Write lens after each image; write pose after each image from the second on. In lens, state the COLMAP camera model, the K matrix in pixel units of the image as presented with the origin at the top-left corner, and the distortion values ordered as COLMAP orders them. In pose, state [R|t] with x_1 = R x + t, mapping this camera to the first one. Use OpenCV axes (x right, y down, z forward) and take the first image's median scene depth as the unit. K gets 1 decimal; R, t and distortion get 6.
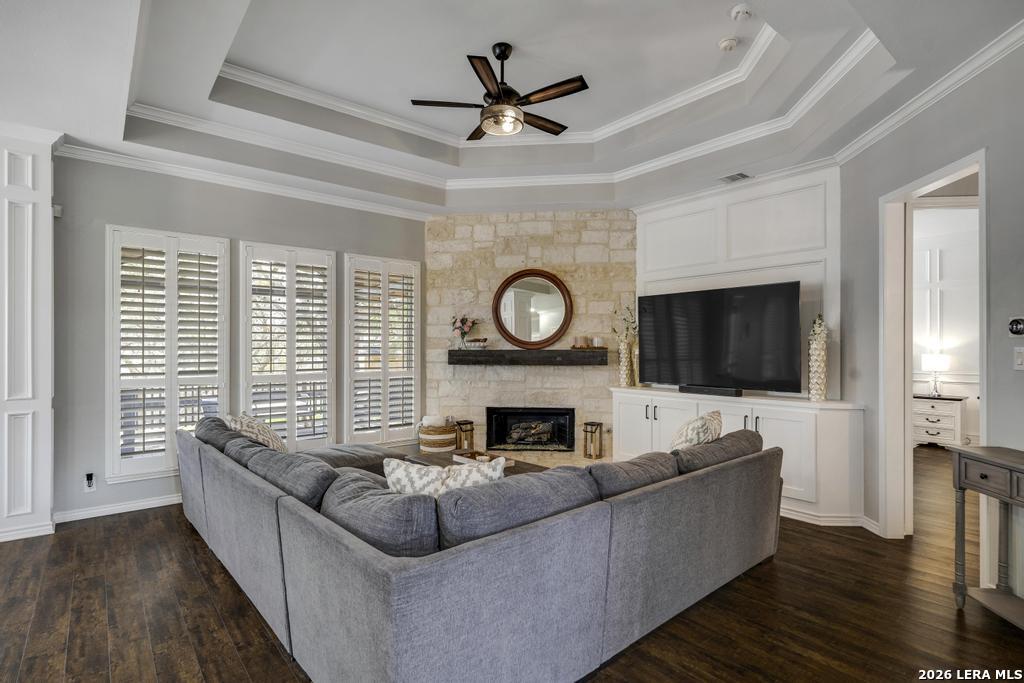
lens RADIAL K [[506.4, 0, 512.0], [0, 506.4, 341.5], [0, 0, 1]] dist [-0.002689, -0.000616]
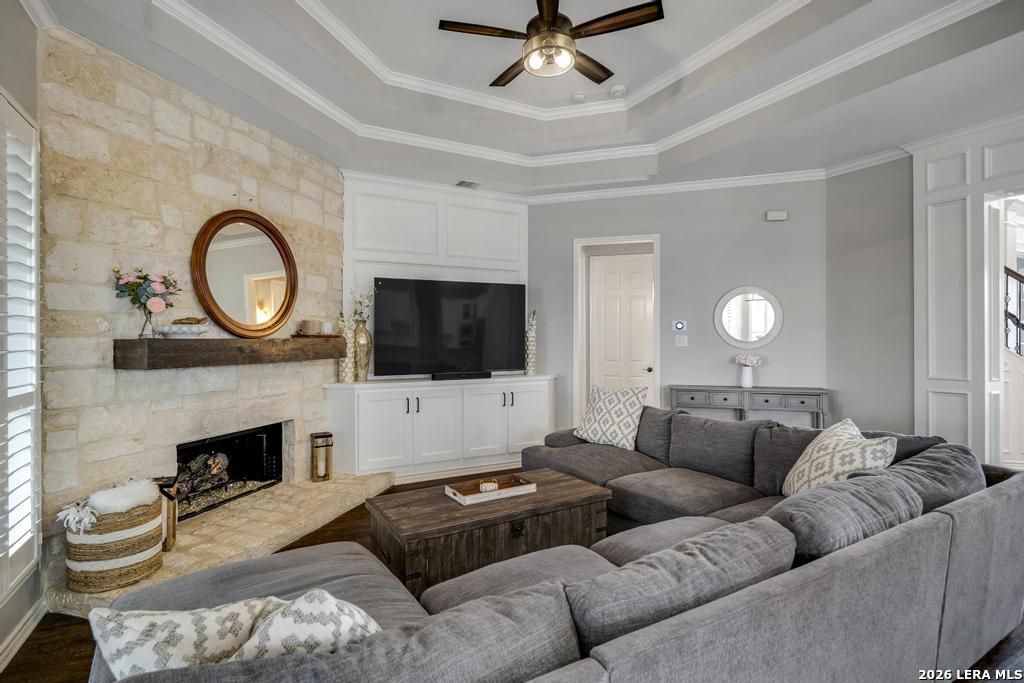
lens RADIAL K [[506.4, 0, 512.0], [0, 506.4, 341.5], [0, 0, 1]] dist [-0.002689, -0.000616]
pose [[0.190494, -0.006591, 0.981666, -0.521674], [-0.007766, 0.999936, 0.008220, 0.012093], [-0.981658, -0.009189, 0.190430, 0.556377]]
